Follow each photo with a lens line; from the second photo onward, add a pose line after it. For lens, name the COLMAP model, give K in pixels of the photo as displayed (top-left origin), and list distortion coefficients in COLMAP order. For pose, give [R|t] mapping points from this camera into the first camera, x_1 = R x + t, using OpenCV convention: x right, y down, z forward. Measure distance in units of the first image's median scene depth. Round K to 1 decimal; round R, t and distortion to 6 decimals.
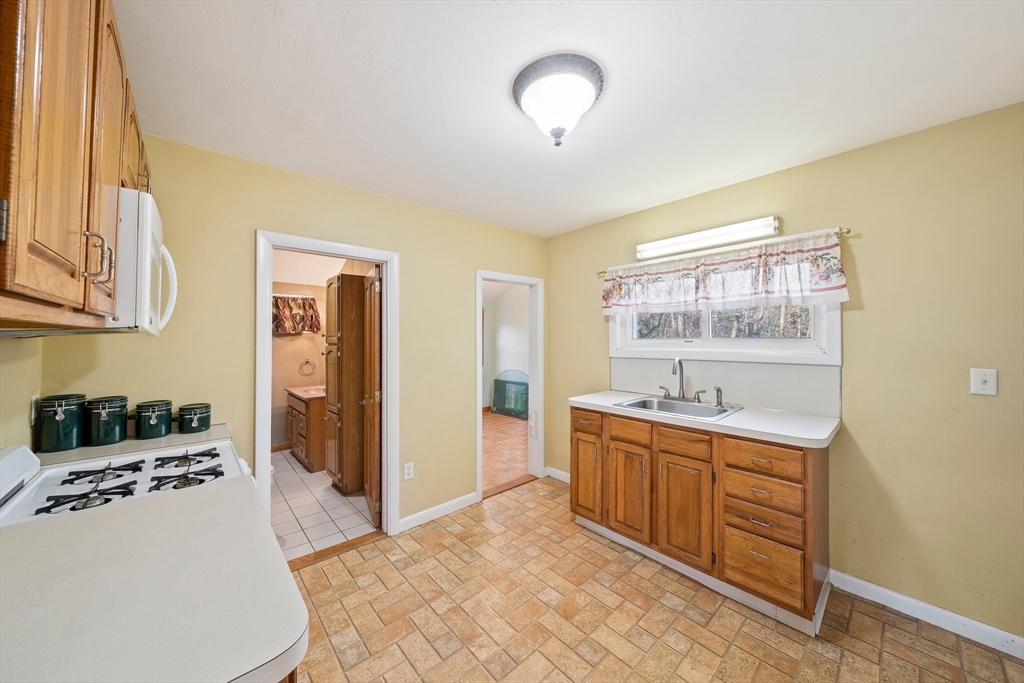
lens RADIAL K [[353.6, 0, 518.0], [0, 353.6, 335.7], [0, 0, 1]] dist [-0.006757, -0.000027]
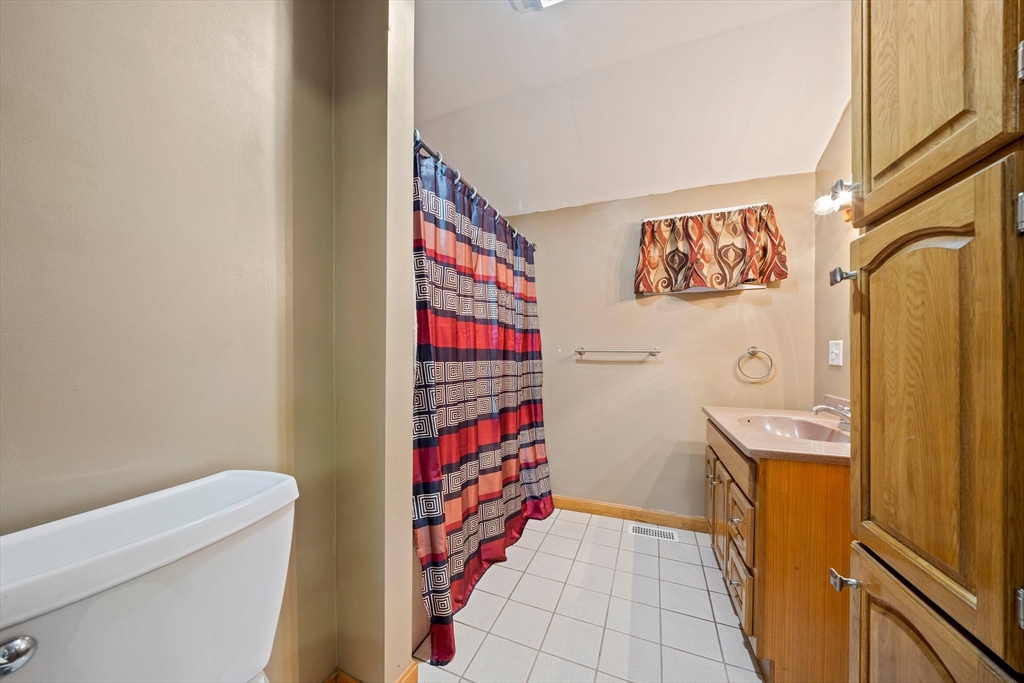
lens RADIAL K [[353.6, 0, 496.6], [0, 353.6, 352.7], [0, 0, 1]] dist [-0.006757, -0.000027]
pose [[0.402207, 0.003781, -0.915541, -0.385855], [0.005651, 0.999962, 0.006613, 0.080635], [0.915531, -0.007833, 0.402171, 0.631488]]
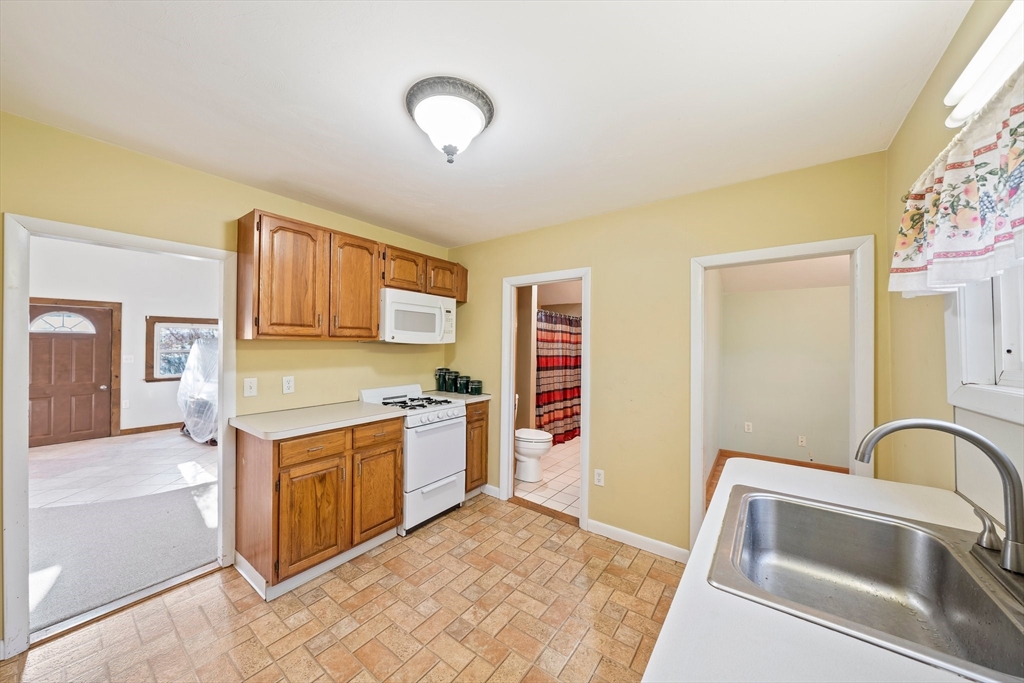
lens RADIAL K [[353.6, 0, 501.6], [0, 353.6, 347.9], [0, 0, 1]] dist [-0.006757, -0.000027]
pose [[0.177698, 0.011832, -0.984014, 0.437114], [-0.000598, 0.999929, 0.011915, -0.003631], [0.984085, -0.001529, 0.177693, 0.367813]]
